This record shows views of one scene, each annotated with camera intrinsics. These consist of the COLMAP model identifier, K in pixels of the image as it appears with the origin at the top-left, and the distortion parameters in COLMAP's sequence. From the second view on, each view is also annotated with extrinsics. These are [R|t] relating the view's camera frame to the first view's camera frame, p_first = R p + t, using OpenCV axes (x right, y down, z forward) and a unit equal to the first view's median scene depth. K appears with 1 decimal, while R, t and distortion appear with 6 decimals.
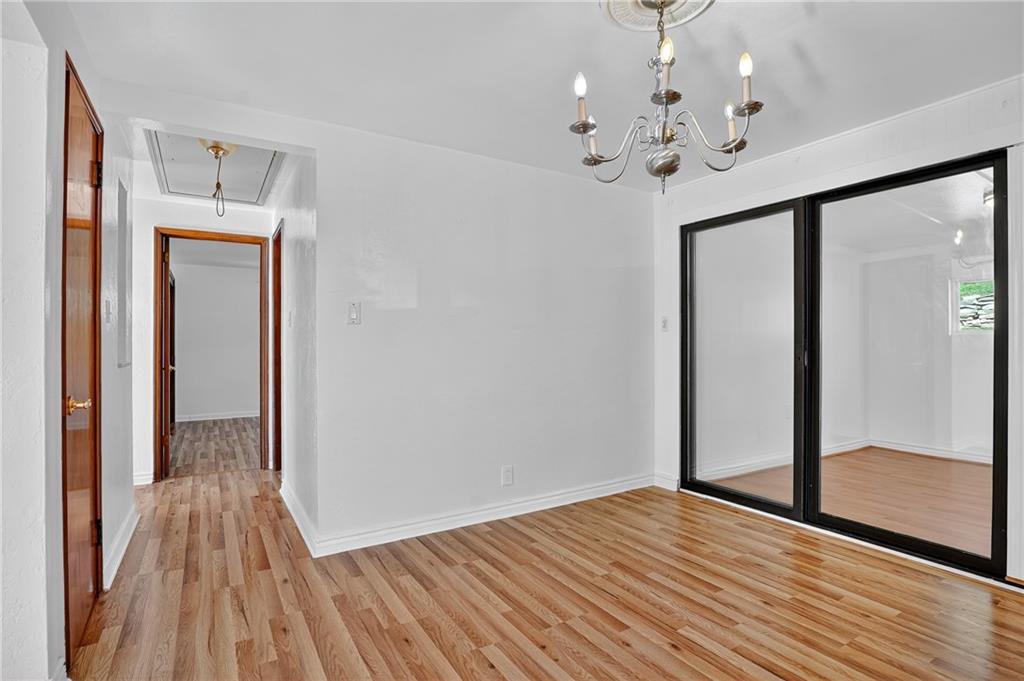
lens RADIAL K [[507.4, 0, 506.2], [0, 507.4, 343.7], [0, 0, 1]] dist [-0.037259, 0.007079]
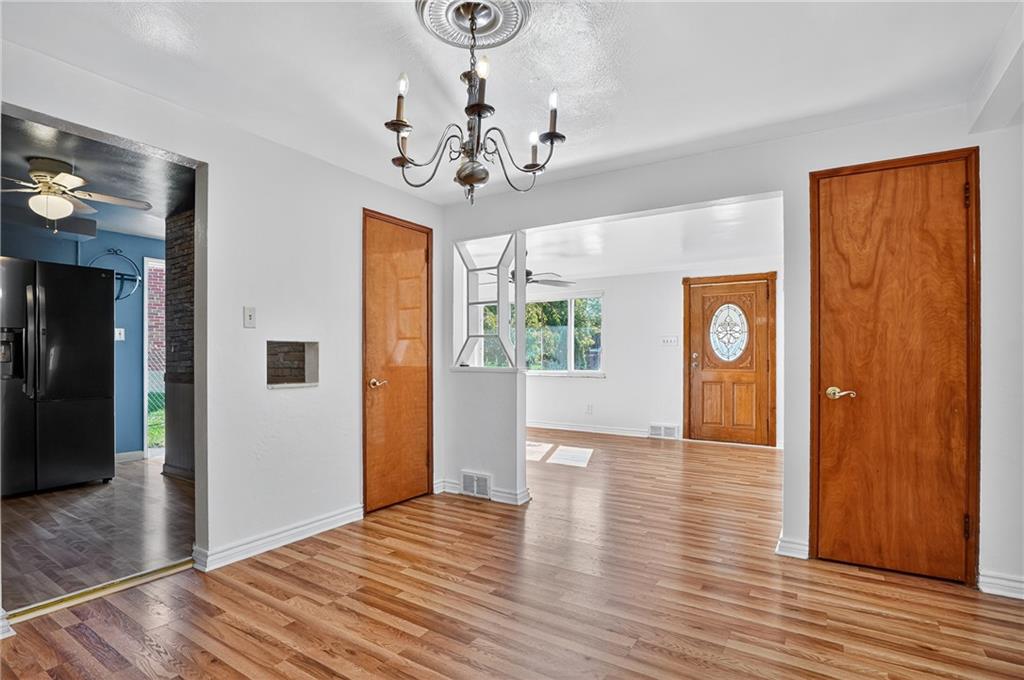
lens RADIAL K [[507.4, 0, 504.8], [0, 507.4, 355.1], [0, 0, 1]] dist [-0.037259, 0.007079]
pose [[-0.903486, -0.000814, -0.428617, 0.453345], [-0.000306, 0.999999, -0.001255, 0.007429], [0.428618, -0.001003, -0.903485, 1.279426]]
